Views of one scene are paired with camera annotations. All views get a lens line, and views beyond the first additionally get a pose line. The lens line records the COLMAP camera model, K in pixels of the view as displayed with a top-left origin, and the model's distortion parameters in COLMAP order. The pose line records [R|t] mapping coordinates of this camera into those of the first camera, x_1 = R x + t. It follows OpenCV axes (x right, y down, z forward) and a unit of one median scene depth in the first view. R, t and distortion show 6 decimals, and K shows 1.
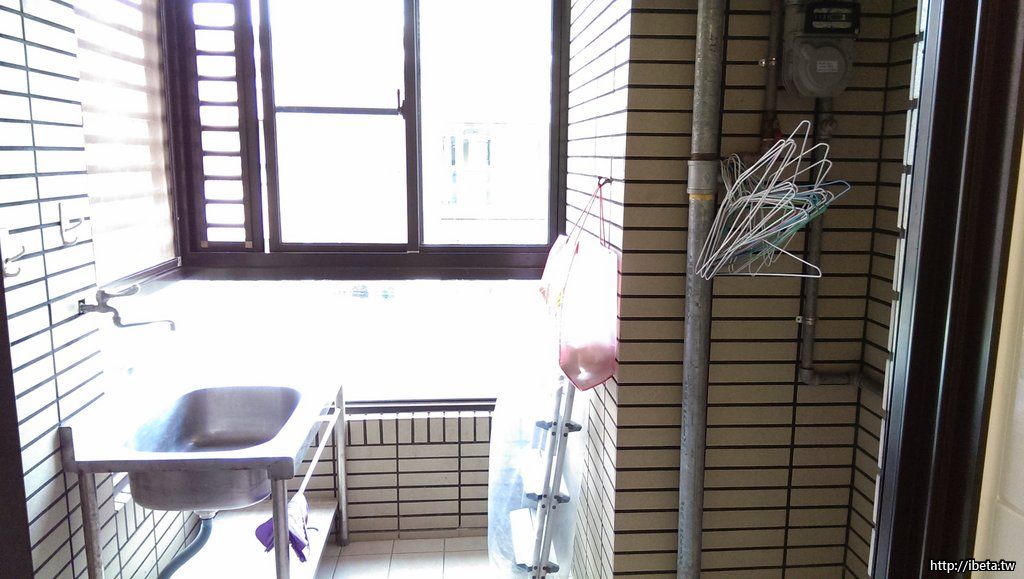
lens RADIAL K [[745.0, 0, 503.1], [0, 745.0, 270.6], [0, 0, 1]] dist [0.022979, -0.001224]
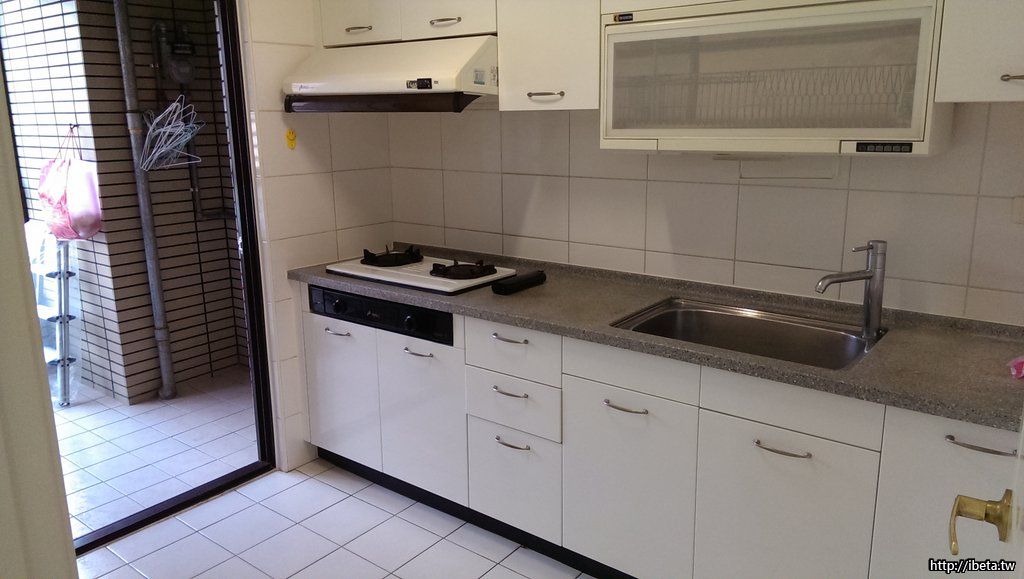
lens RADIAL K [[745.0, 0, 503.1], [0, 745.0, 270.6], [0, 0, 1]] dist [0.022979, -0.001224]
pose [[0.669811, -0.172856, 0.722132, -0.610444], [0.137720, 0.984573, 0.107935, 0.194564], [-0.729648, 0.027155, 0.683283, -1.133049]]
